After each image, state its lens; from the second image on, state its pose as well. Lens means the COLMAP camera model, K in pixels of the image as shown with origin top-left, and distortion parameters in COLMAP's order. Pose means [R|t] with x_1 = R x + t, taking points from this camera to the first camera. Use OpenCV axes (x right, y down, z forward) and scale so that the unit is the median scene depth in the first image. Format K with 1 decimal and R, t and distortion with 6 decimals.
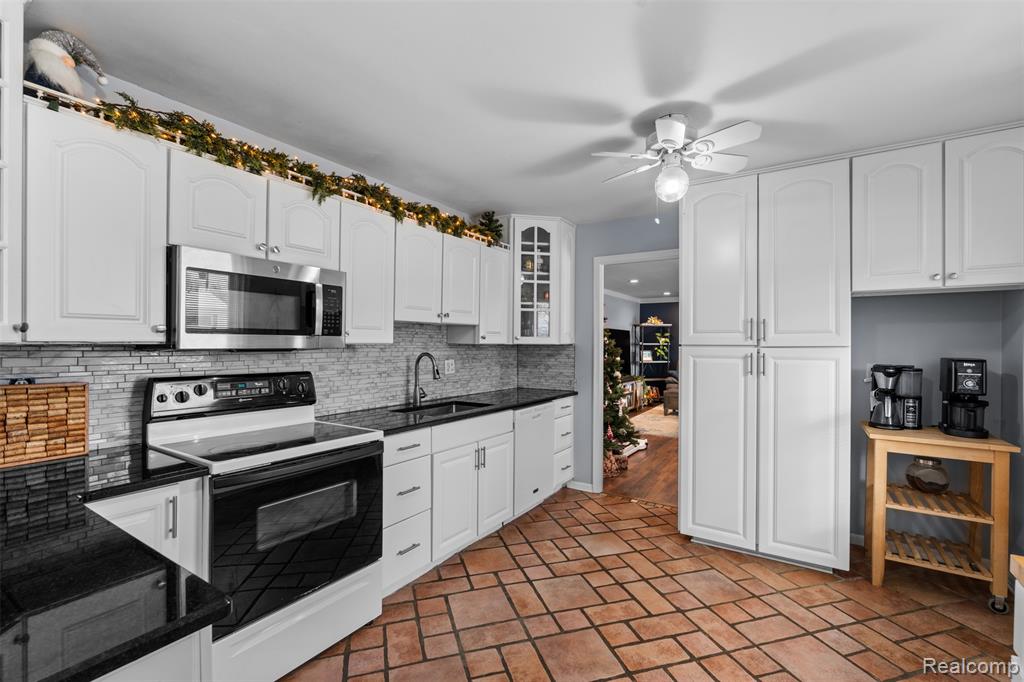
lens RADIAL K [[448.7, 0, 496.3], [0, 448.7, 338.9], [0, 0, 1]] dist [-0.007483, 0.001596]
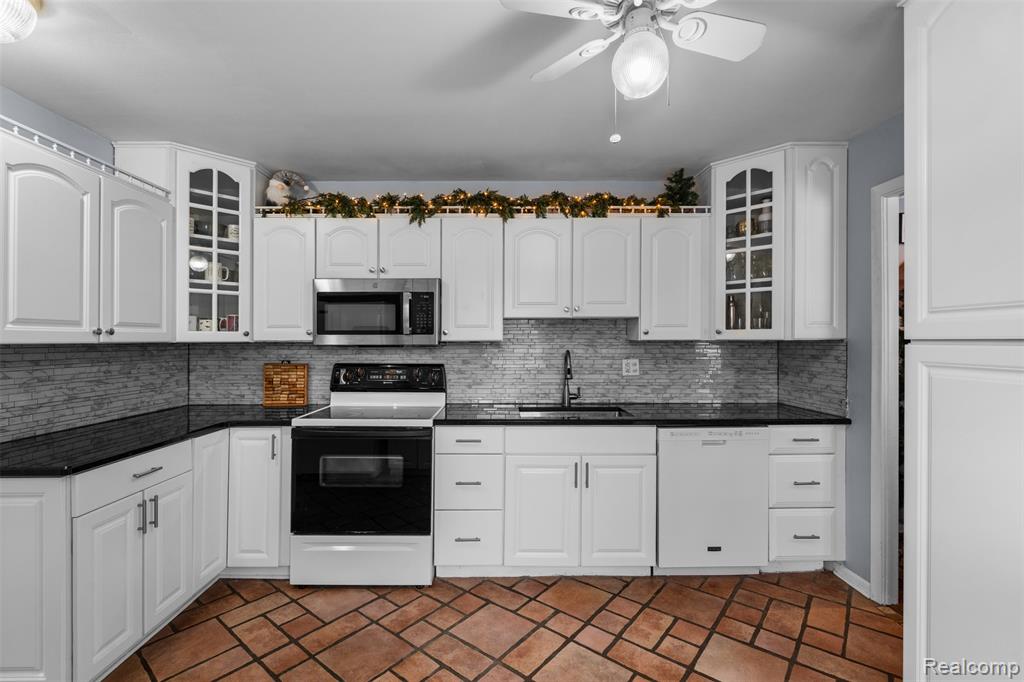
lens RADIAL K [[448.7, 0, 500.9], [0, 448.7, 333.6], [0, 0, 1]] dist [-0.007483, 0.001596]
pose [[0.563060, -0.018459, -0.826210, 0.600467], [0.013107, 0.999824, -0.013406, 0.007937], [0.826312, -0.003281, 0.563203, 0.408488]]
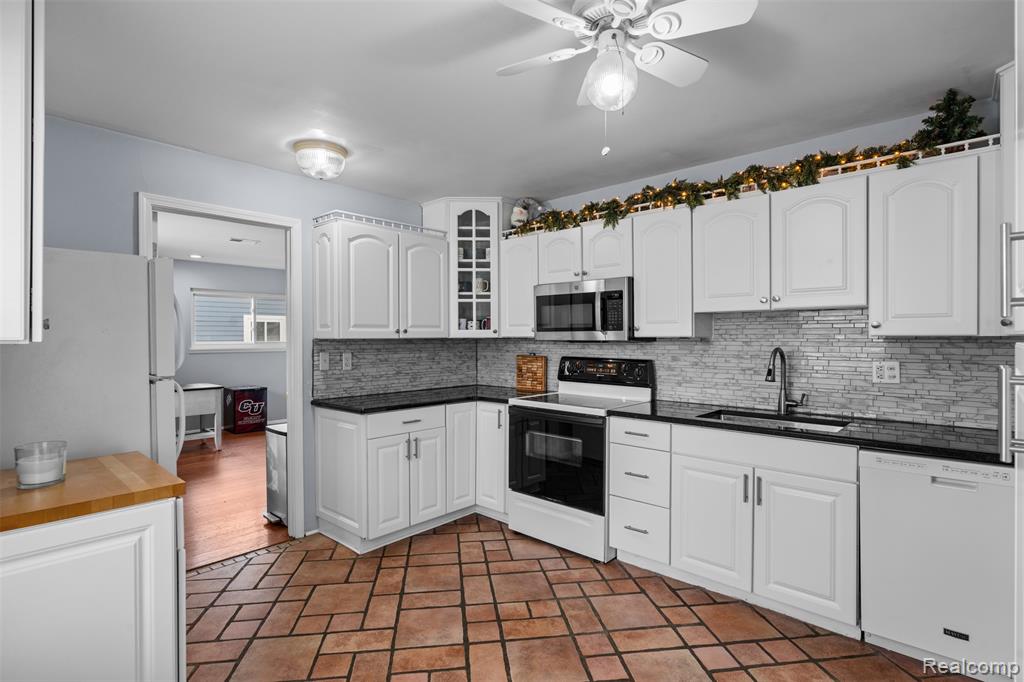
lens RADIAL K [[486.9, 0, 514.8], [0, 486.9, 331.7], [0, 0, 1]] dist [-0.012045, 0.004332]
pose [[-0.127293, -0.015942, -0.991737, 0.840746], [0.011587, 0.999779, -0.017559, 0.013807], [0.991797, -0.013726, -0.127080, 0.734523]]
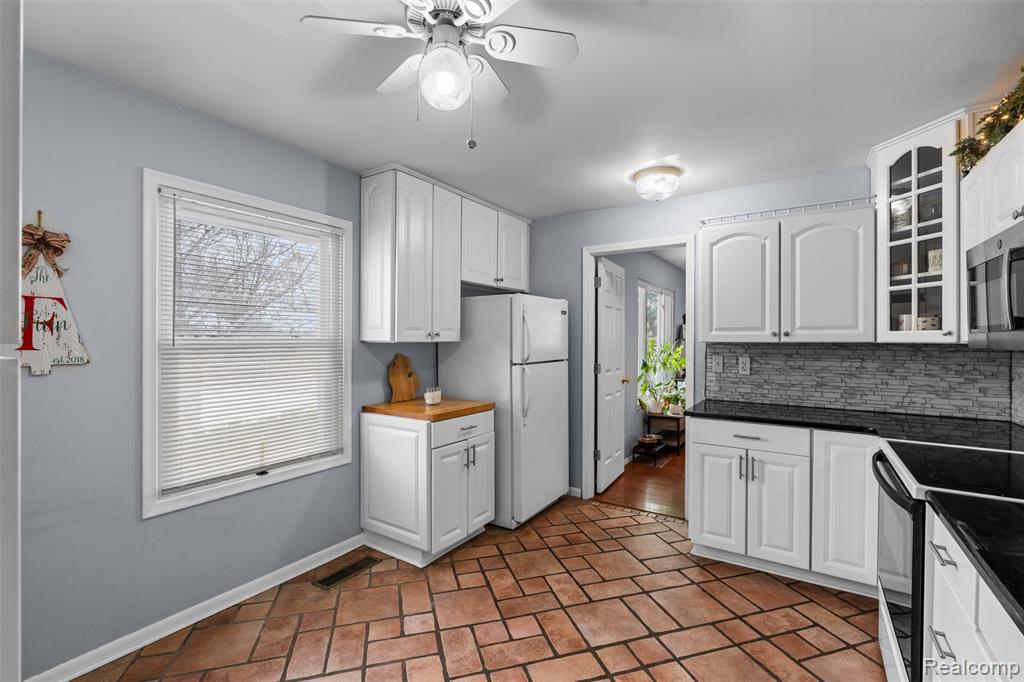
lens RADIAL K [[448.7, 0, 530.4], [0, 448.7, 334.5], [0, 0, 1]] dist [-0.007483, 0.001596]
pose [[-0.998376, -0.009176, -0.056219, 0.239576], [-0.008103, 0.999781, -0.019288, 0.011188], [0.056384, -0.018801, -0.998232, 1.246992]]
